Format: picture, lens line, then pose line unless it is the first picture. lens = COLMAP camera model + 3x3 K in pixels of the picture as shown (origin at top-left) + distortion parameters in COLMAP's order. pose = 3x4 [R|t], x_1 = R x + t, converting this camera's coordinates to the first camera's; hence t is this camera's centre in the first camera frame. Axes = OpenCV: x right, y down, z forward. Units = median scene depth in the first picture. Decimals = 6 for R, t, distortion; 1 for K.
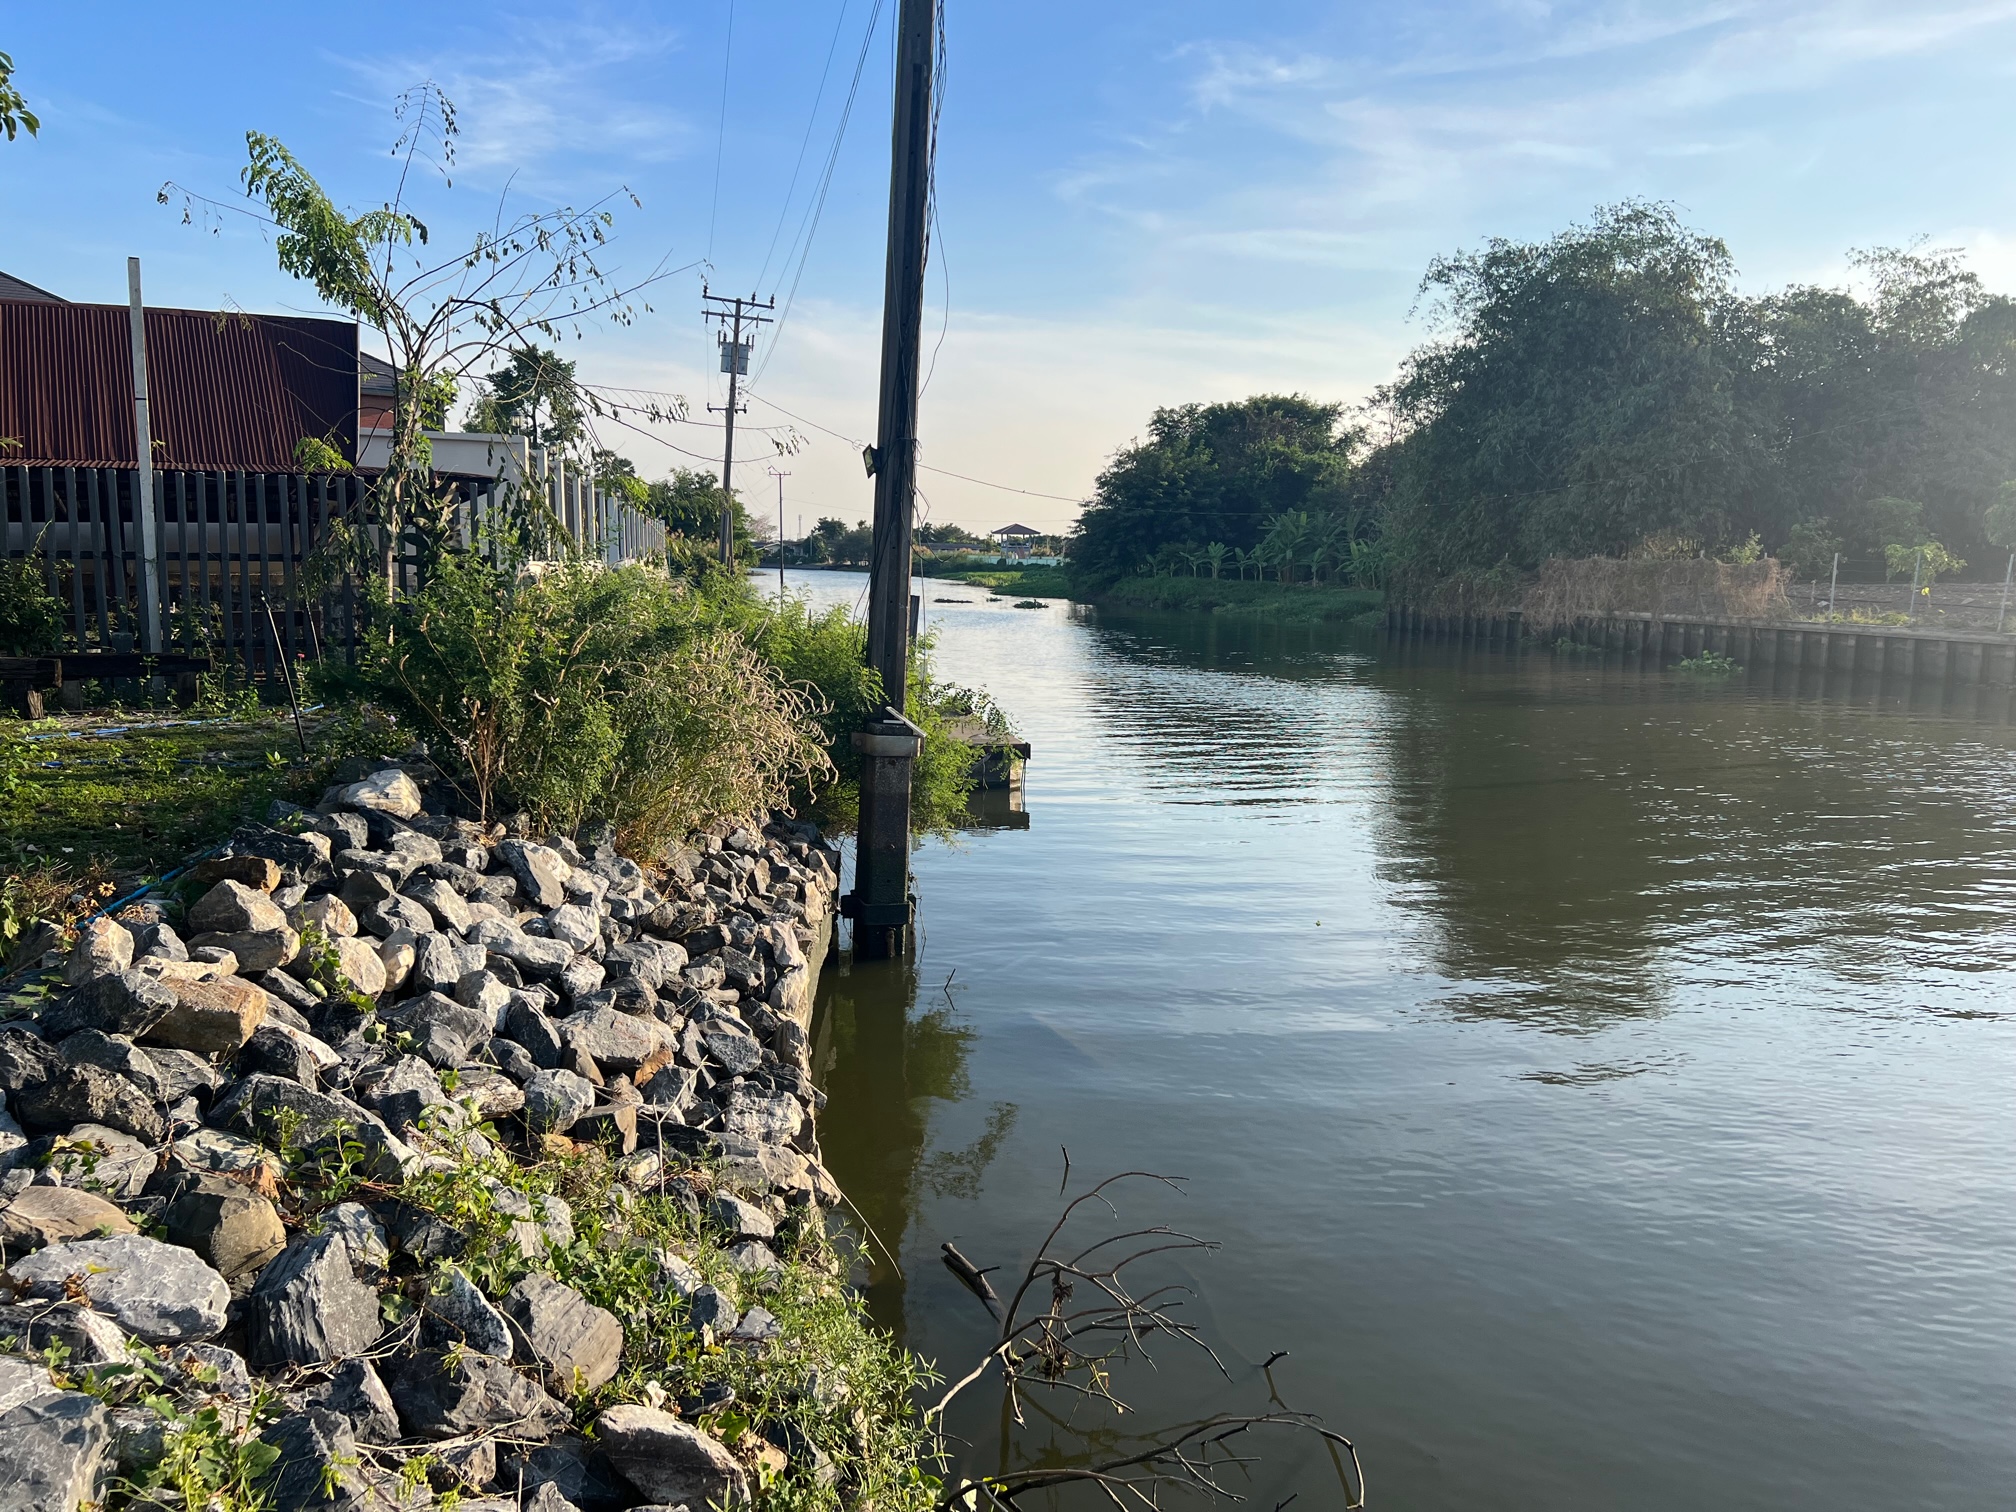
lens RADIAL K [[1477.3, 0, 1001.4], [0, 1477.3, 748.7], [0, 0, 1]] dist [0.210732, -0.453979]
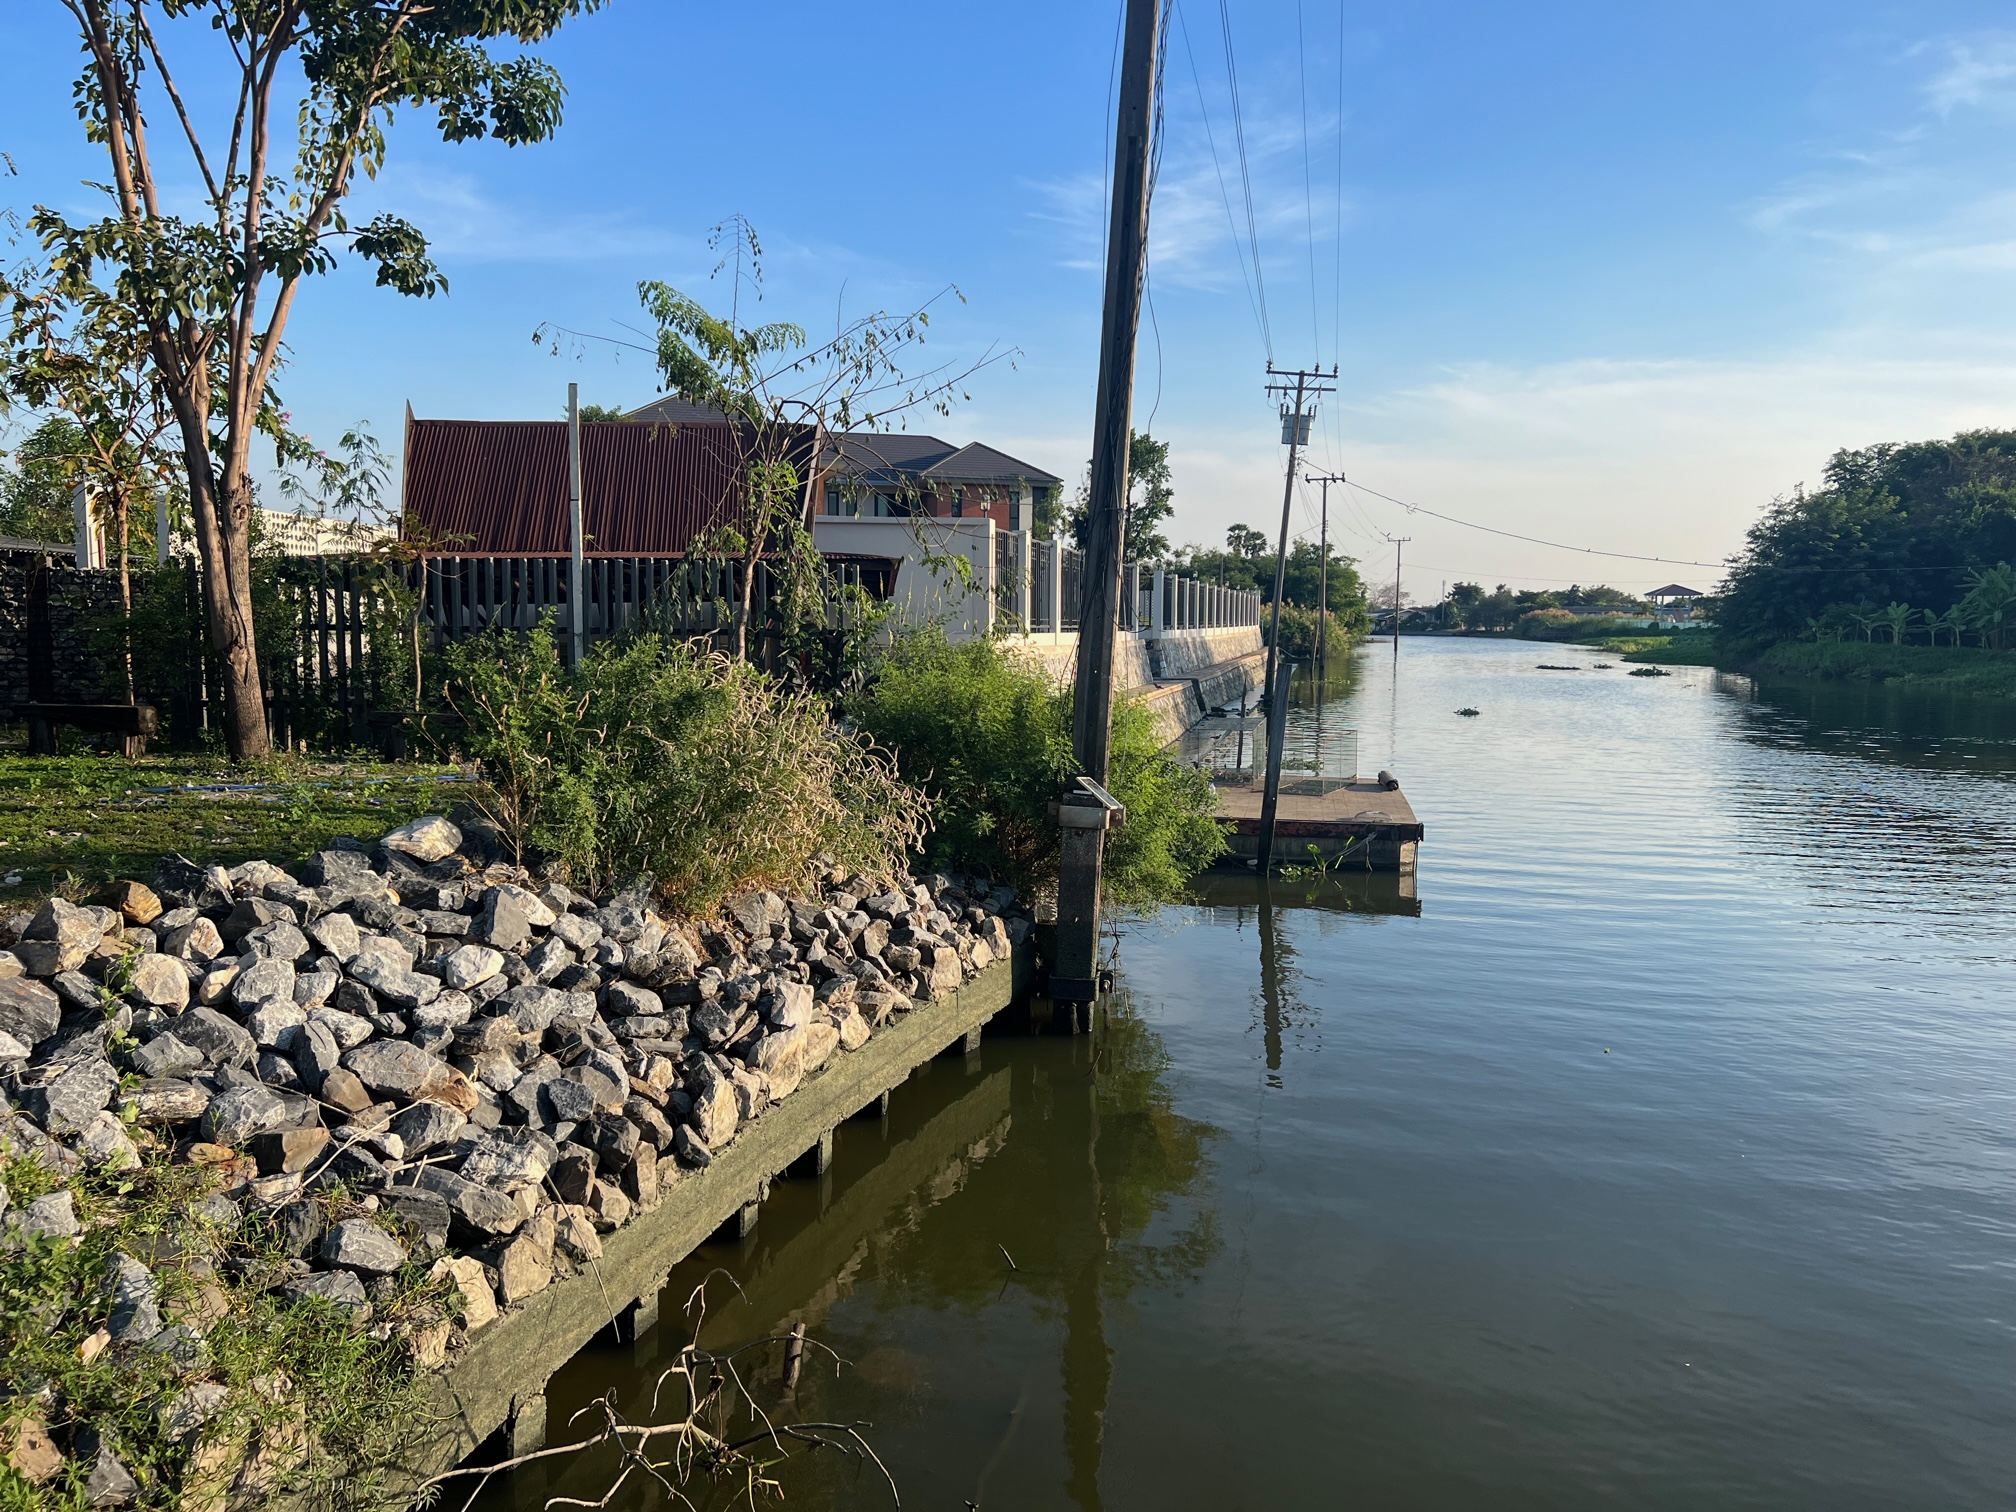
lens RADIAL K [[1495.3, 0, 1001.4], [0, 1495.3, 759.8], [0, 0, 1]] dist [0.030358, -0.027158]
pose [[0.912381, 0.029302, -0.408291, 0.028154], [-0.044794, 0.998592, -0.028431, -0.000910], [0.406883, 0.044229, 0.912409, 0.006961]]
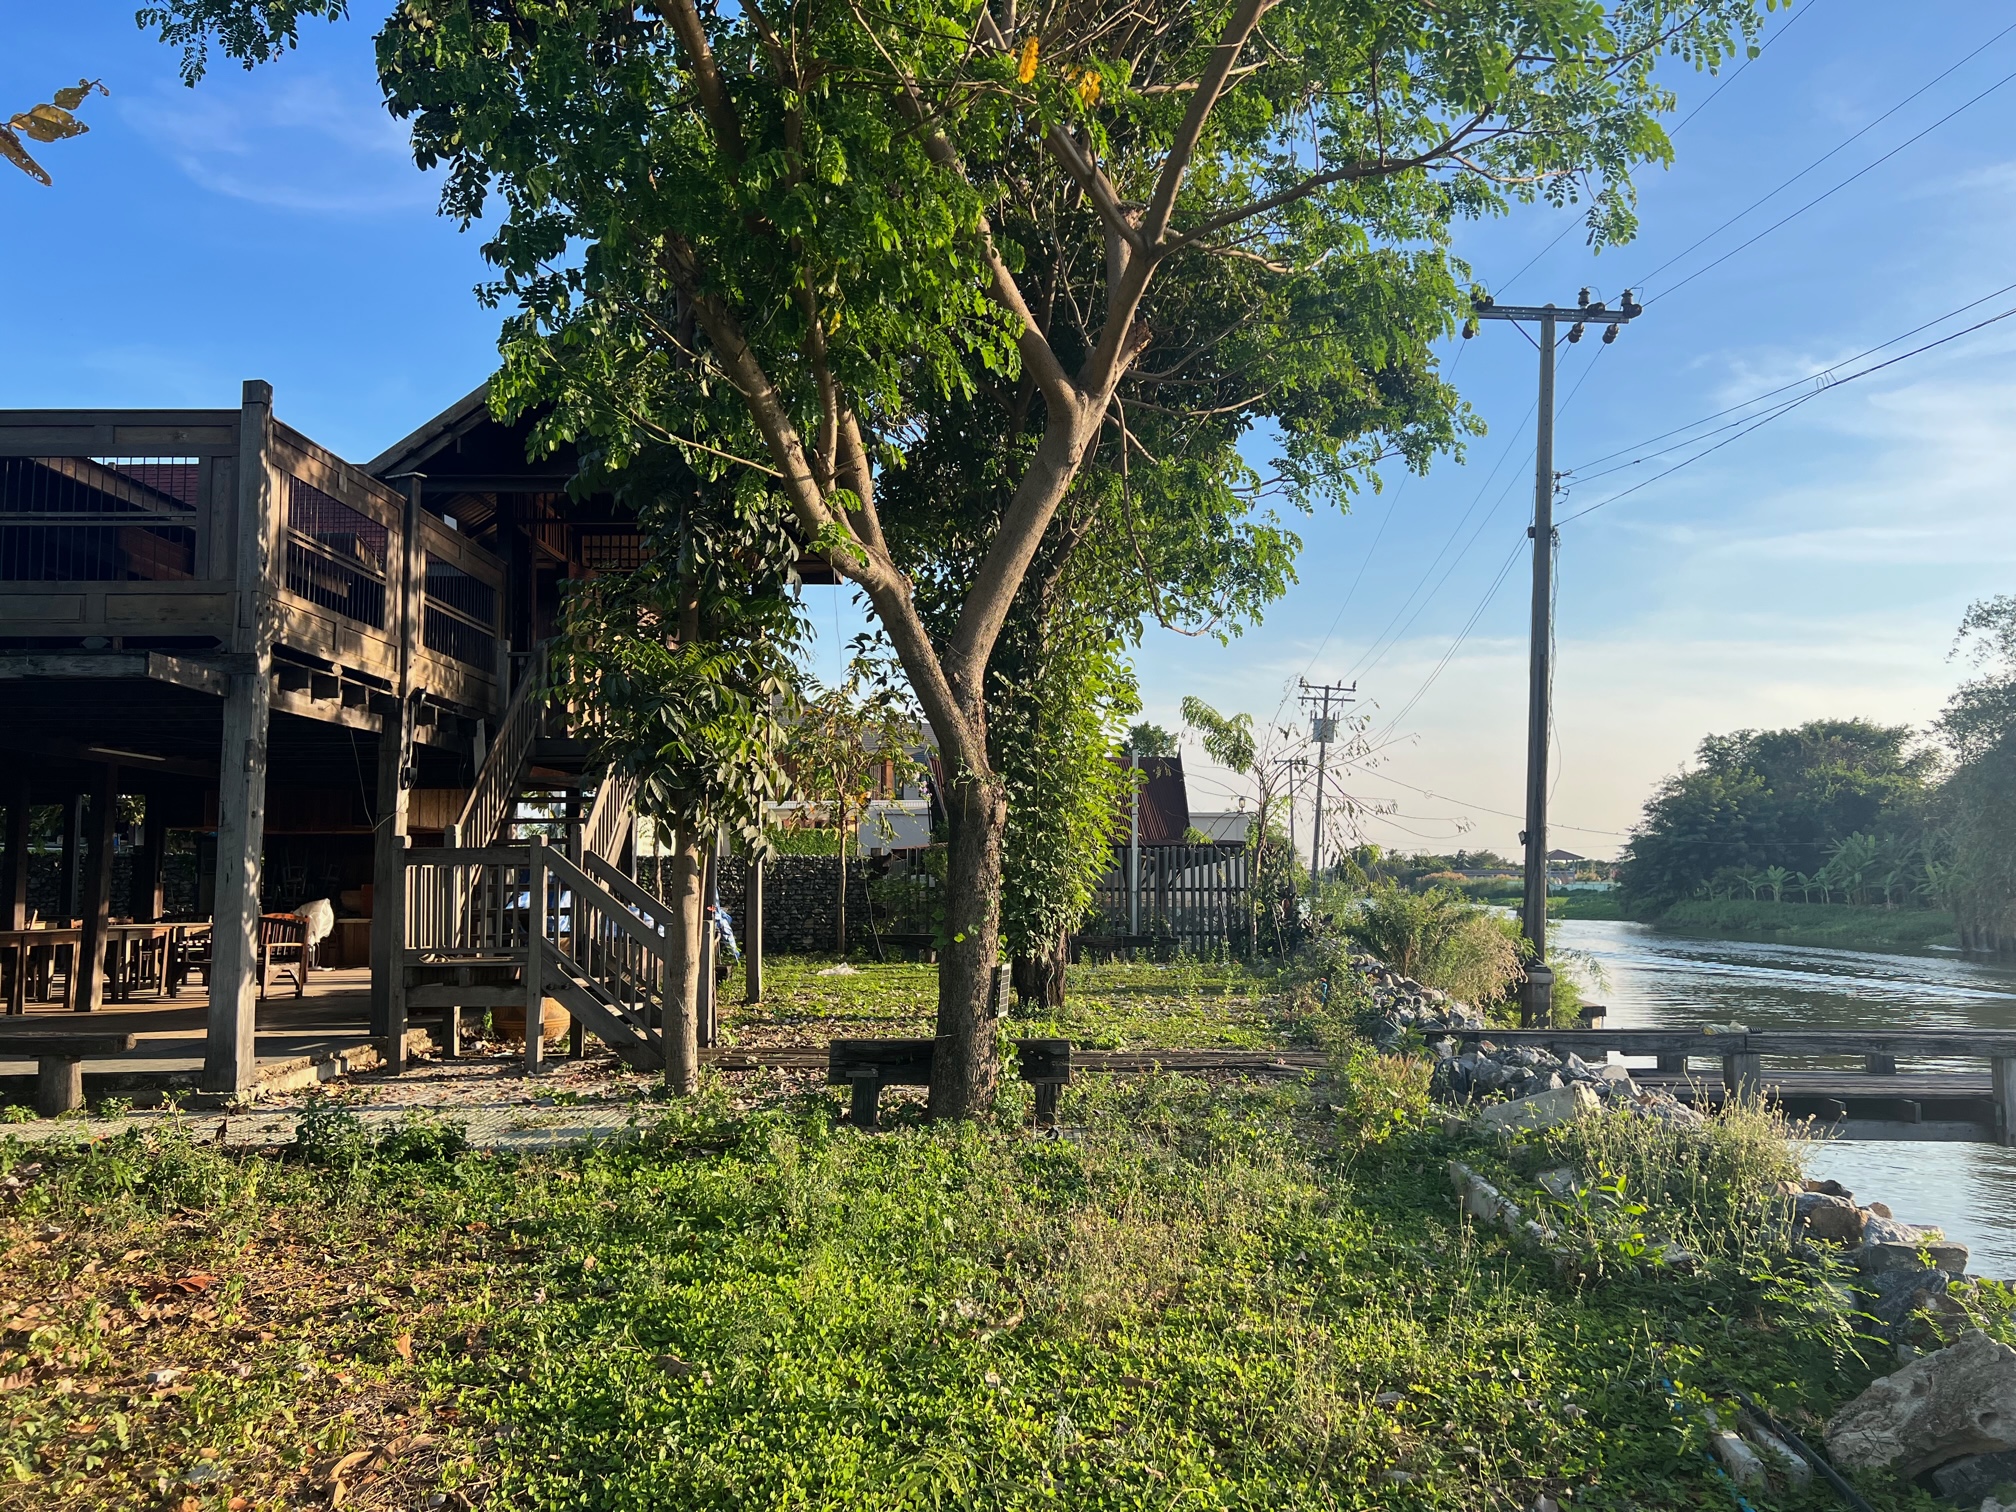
lens RADIAL K [[1495.3, 0, 1001.4], [0, 1495.3, 759.8], [0, 0, 1]] dist [0.030358, -0.027158]
pose [[0.941810, -0.043505, -0.333319, -0.007101], [-0.027995, 0.977994, -0.206749, 0.015025], [0.334979, 0.204049, 0.919866, -0.115940]]
